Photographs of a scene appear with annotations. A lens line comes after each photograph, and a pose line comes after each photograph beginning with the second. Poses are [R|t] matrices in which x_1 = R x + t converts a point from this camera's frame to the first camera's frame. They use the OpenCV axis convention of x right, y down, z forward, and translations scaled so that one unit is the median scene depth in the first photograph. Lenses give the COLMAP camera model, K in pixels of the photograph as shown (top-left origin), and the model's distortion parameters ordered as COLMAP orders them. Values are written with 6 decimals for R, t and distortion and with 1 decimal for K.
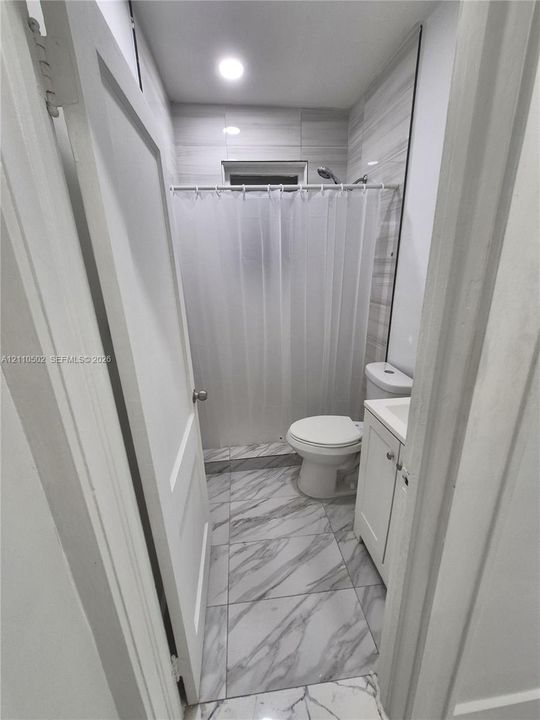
lens RADIAL K [[284.7, 0, 266.0], [0, 284.7, 357.4], [0, 0, 1]] dist [0.003755, -0.000039]
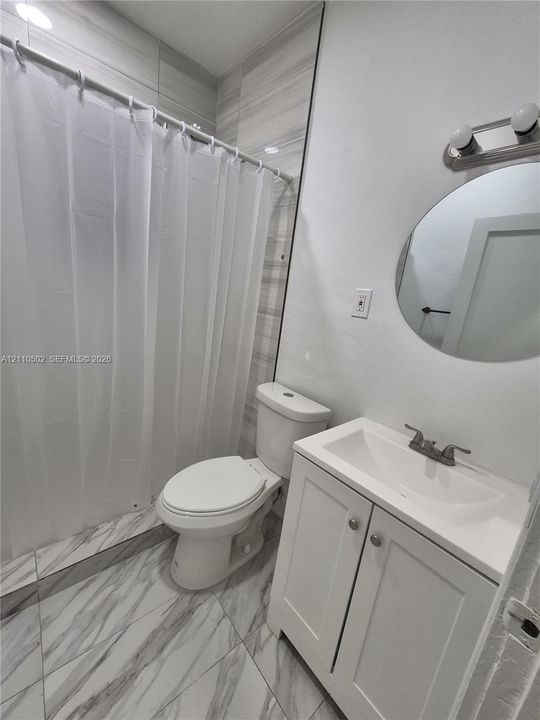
lens RADIAL K [[284.7, 0, 266.0], [0, 284.7, 357.4], [0, 0, 1]] dist [0.003755, -0.000039]
pose [[0.822176, -0.003948, 0.569219, -0.090309], [0.029927, 0.998893, -0.036298, -0.029226], [-0.568446, 0.046879, 0.821384, 0.340415]]
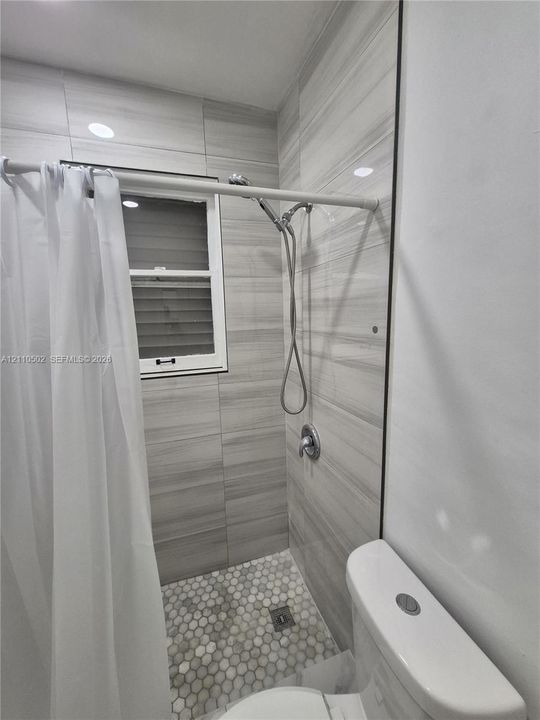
lens RADIAL K [[284.7, 0, 266.0], [0, 284.7, 357.4], [0, 0, 1]] dist [0.003755, -0.000039]
pose [[0.980581, -0.025139, 0.194495, 0.151553], [0.056157, 0.986214, -0.155658, -0.246226], [-0.187900, 0.163557, 0.968474, 0.555764]]
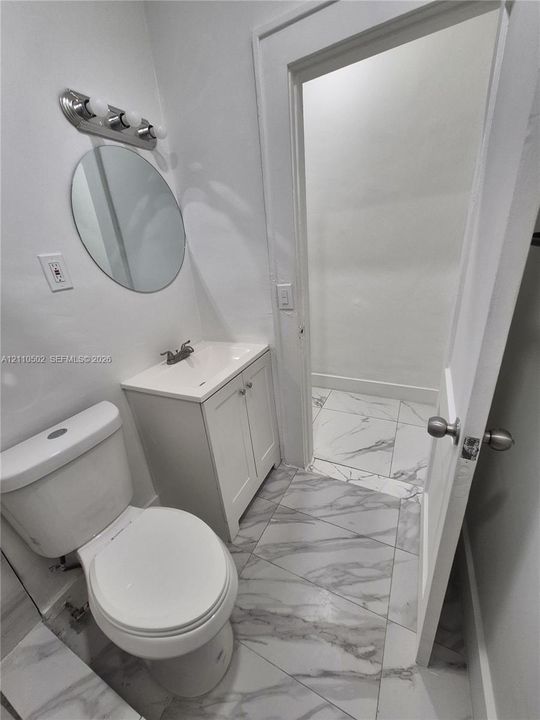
lens RADIAL K [[284.7, 0, 266.0], [0, 284.7, 357.4], [0, 0, 1]] dist [0.003755, -0.000039]
pose [[-0.821484, -0.106259, 0.560243, -0.178557], [0.280074, 0.780626, 0.558731, -0.248070], [-0.496711, 0.615899, -0.611512, 1.016029]]
